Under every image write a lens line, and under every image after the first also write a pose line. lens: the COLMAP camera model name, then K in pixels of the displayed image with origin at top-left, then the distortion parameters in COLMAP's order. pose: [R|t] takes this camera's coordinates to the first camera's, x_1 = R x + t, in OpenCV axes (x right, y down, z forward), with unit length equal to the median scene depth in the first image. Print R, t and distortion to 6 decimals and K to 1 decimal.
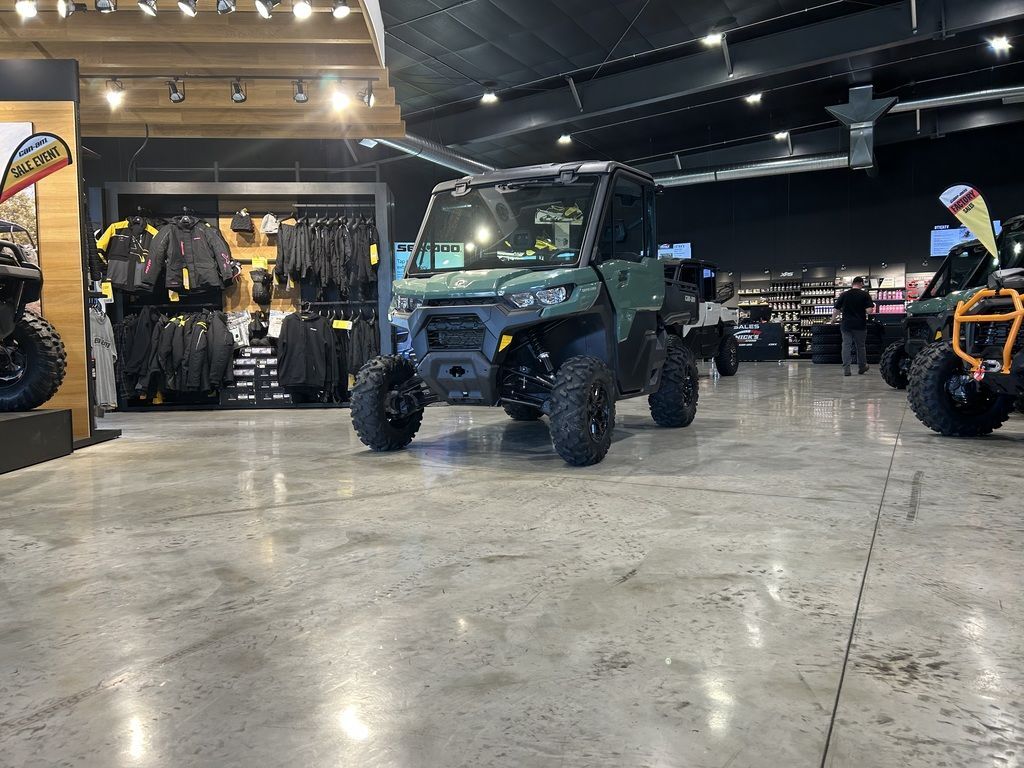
lens RADIAL K [[768.9, 0, 513.6], [0, 768.9, 381.3], [0, 0, 1]] dist [0.025799, -0.016265]
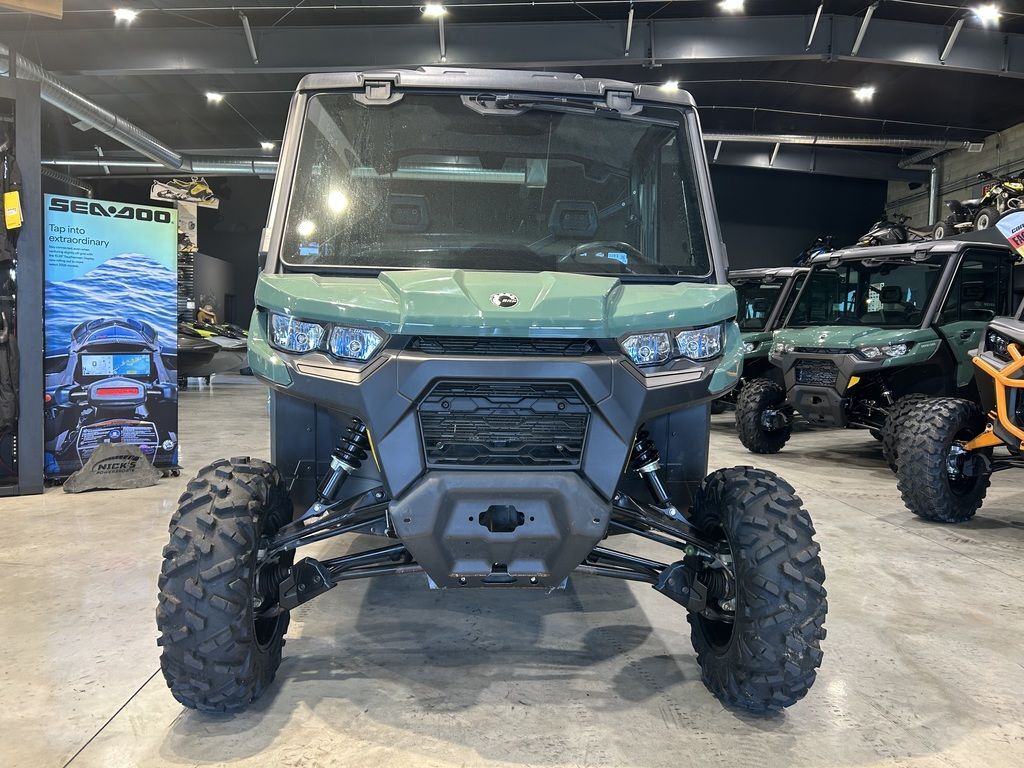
lens RADIAL K [[768.9, 0, 516.3], [0, 768.9, 369.0], [0, 0, 1]] dist [0.025799, -0.016265]
pose [[0.859445, 0.016773, 0.510954, -0.154031], [-0.007291, 0.999762, -0.020554, -0.046805], [-0.511177, 0.013939, 0.859363, 0.365929]]
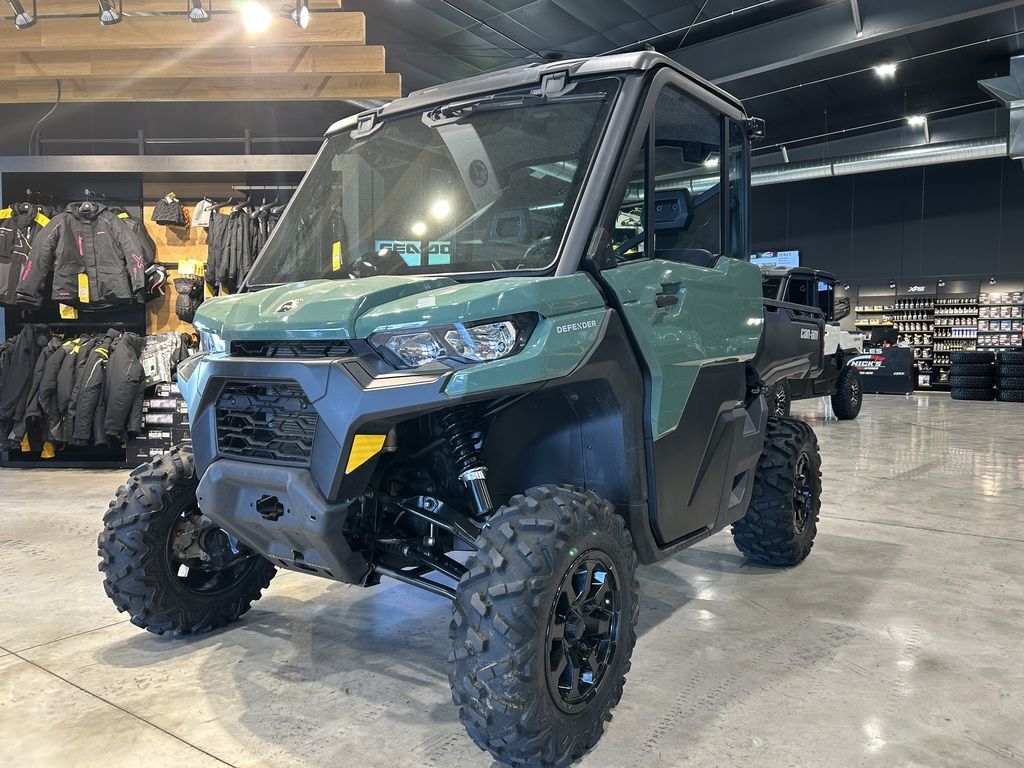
lens RADIAL K [[768.9, 0, 514.8], [0, 768.9, 378.3], [0, 0, 1]] dist [0.025799, -0.016265]
pose [[0.992563, 0.024807, -0.119175, 0.065224], [-0.026854, 0.999518, -0.015603, -0.047221], [0.118730, 0.018687, 0.992751, 0.325617]]
